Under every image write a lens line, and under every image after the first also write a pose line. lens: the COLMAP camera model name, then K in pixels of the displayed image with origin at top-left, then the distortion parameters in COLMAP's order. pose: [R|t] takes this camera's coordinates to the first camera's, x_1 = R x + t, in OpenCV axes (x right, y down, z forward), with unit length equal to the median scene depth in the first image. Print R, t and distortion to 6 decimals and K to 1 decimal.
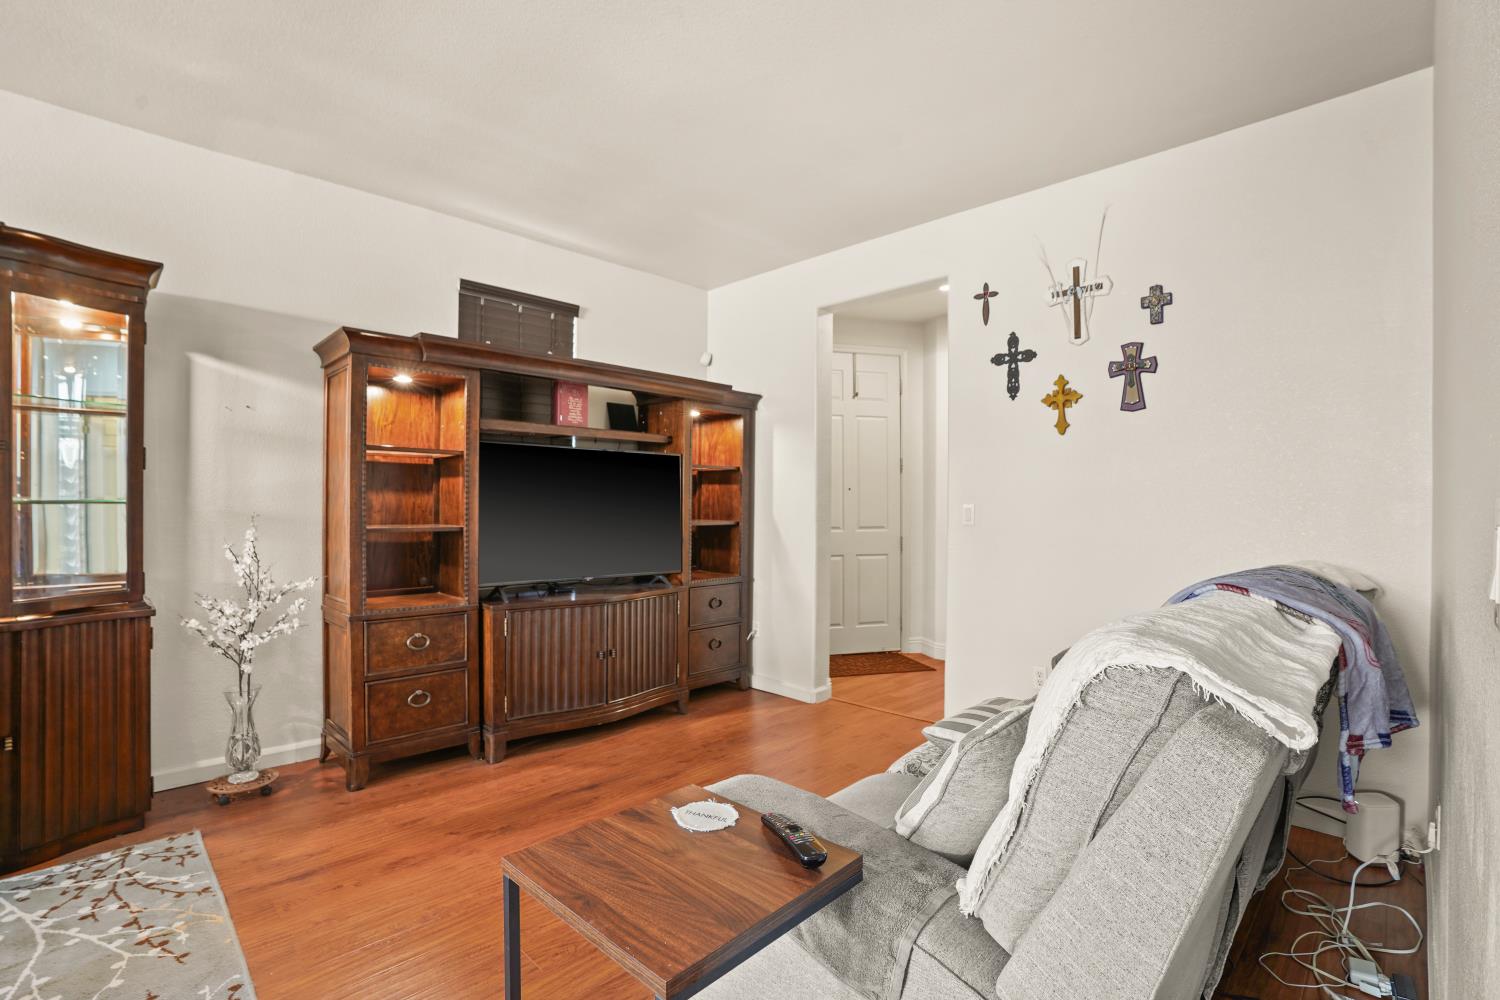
lens RADIAL K [[696.2, 0, 742.0], [0, 696.2, 494.8], [0, 0, 1]] dist [-0.066197, 0.023792]
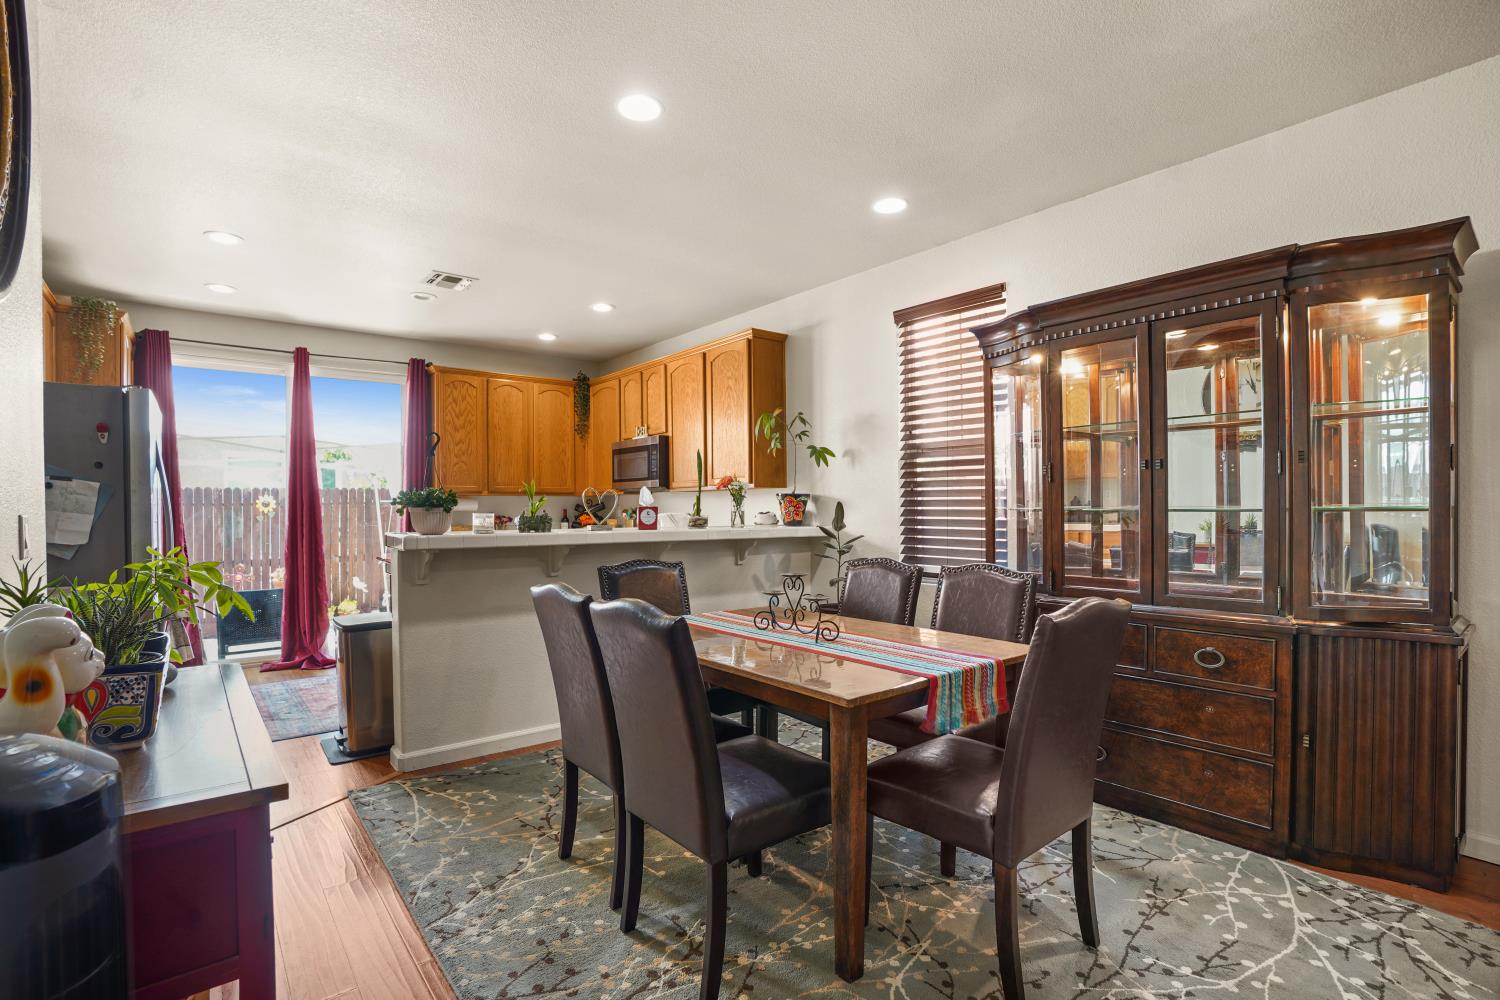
lens RADIAL K [[702.7, 0, 751.9], [0, 702.7, 519.8], [0, 0, 1]] dist [-0.060526, 0.021680]
pose [[-0.086422, 0.010719, -0.996201, 0.027774], [0.016440, 0.999821, 0.009331, 0.002462], [0.996123, -0.015571, -0.086583, 0.207315]]
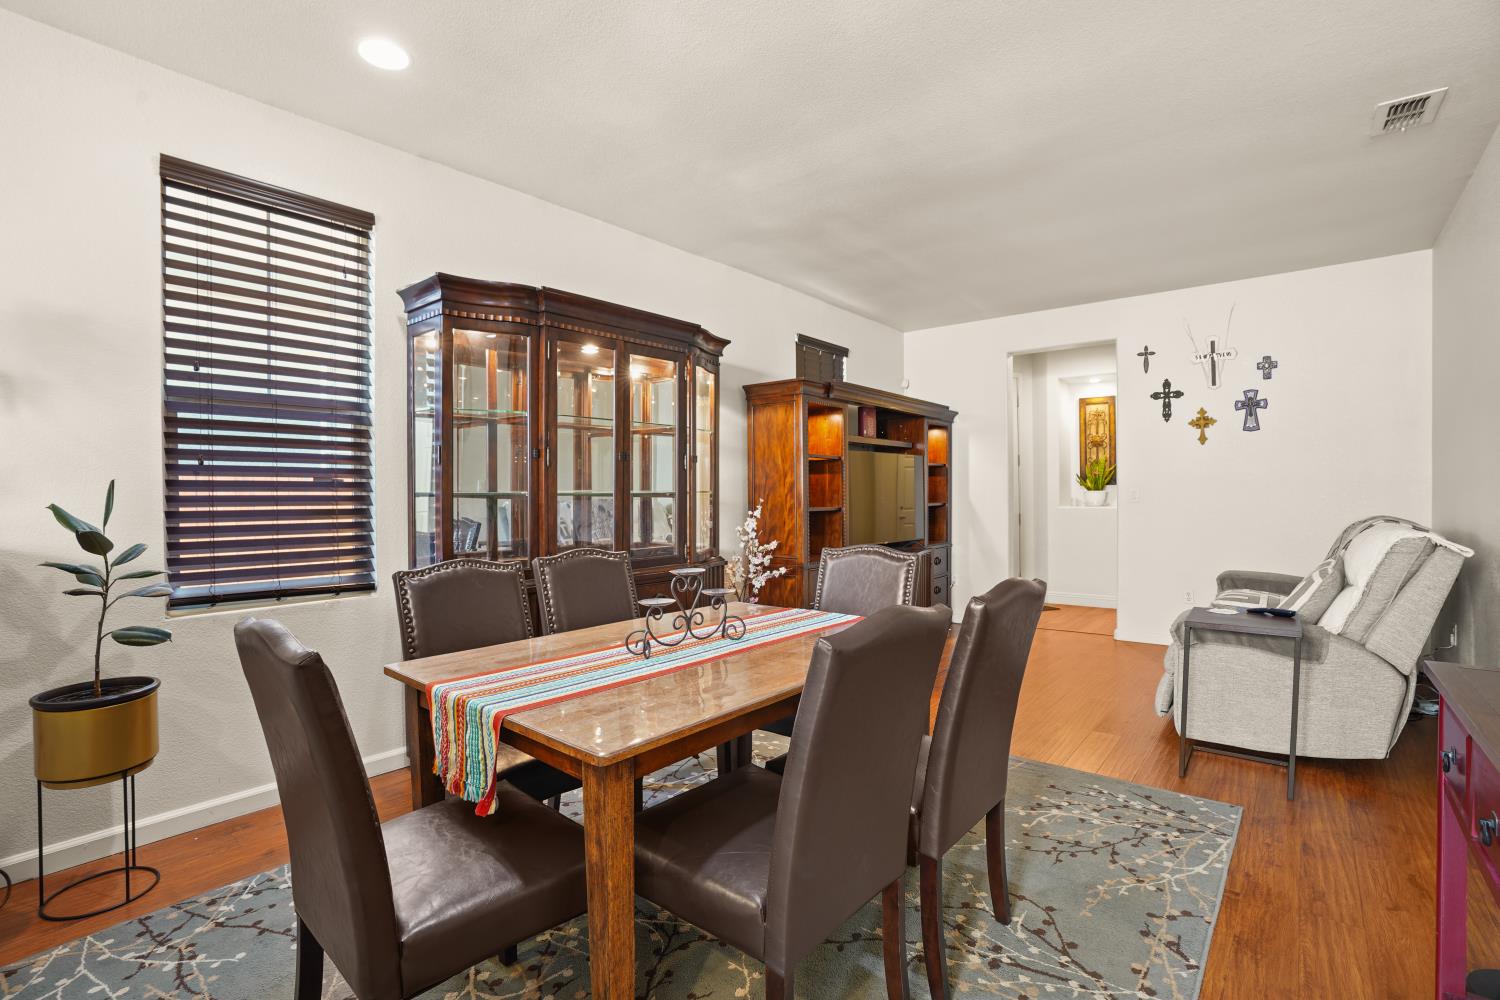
lens RADIAL K [[696.2, 0, 742.0], [0, 696.2, 494.8], [0, 0, 1]] dist [-0.066197, 0.023792]
pose [[0.995253, -0.011802, 0.096608, -1.026530], [0.010296, 0.999818, 0.016069, -0.009176], [-0.096780, -0.014998, 0.995193, -0.646149]]
